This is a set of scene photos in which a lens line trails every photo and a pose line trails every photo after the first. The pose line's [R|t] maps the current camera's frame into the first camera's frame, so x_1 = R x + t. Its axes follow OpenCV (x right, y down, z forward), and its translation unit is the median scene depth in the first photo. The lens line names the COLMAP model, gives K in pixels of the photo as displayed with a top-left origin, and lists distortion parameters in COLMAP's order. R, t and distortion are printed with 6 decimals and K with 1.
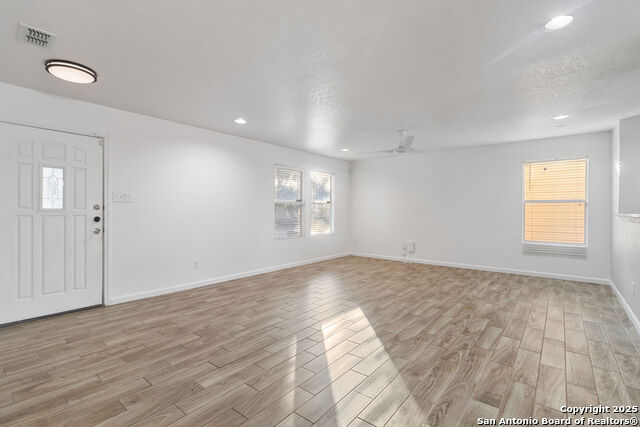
lens RADIAL K [[297.5, 0, 317.2], [0, 297.5, 211.9], [0, 0, 1]] dist [0.002807, -0.000044]
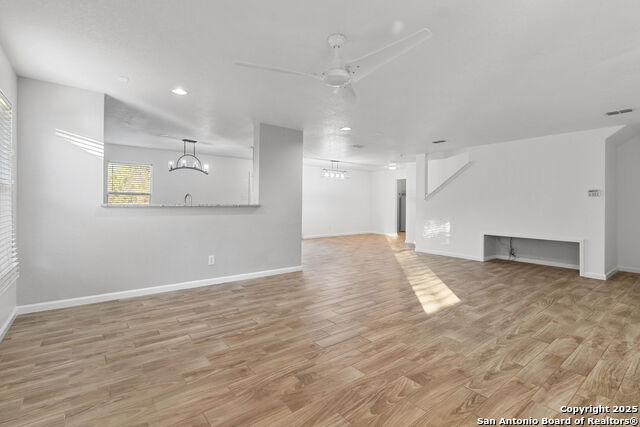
lens RADIAL K [[297.5, 0, 320.2], [0, 297.5, 209.9], [0, 0, 1]] dist [0.002807, -0.000044]
pose [[-0.977345, -0.017580, 0.210922, 0.345379], [-0.012389, 0.999588, 0.025905, -0.008069], [-0.211290, 0.022705, -0.977160, 2.442977]]
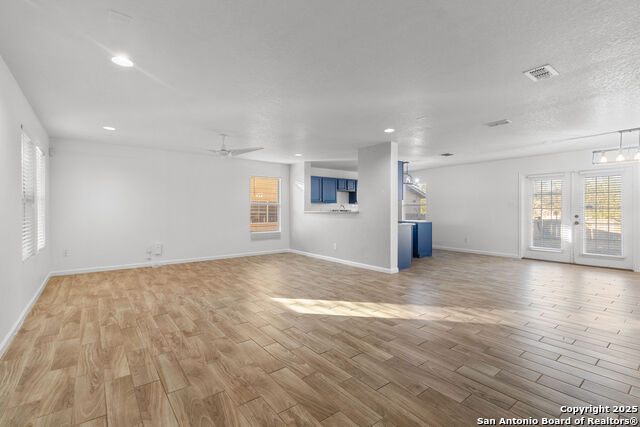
lens RADIAL K [[297.5, 0, 321.2], [0, 297.5, 210.8], [0, 0, 1]] dist [0.002807, -0.000044]
pose [[0.217486, -0.005338, 0.976049, -1.129531], [0.005970, 0.999974, 0.004138, -0.005200], [-0.976045, 0.004927, 0.217513, 0.714521]]
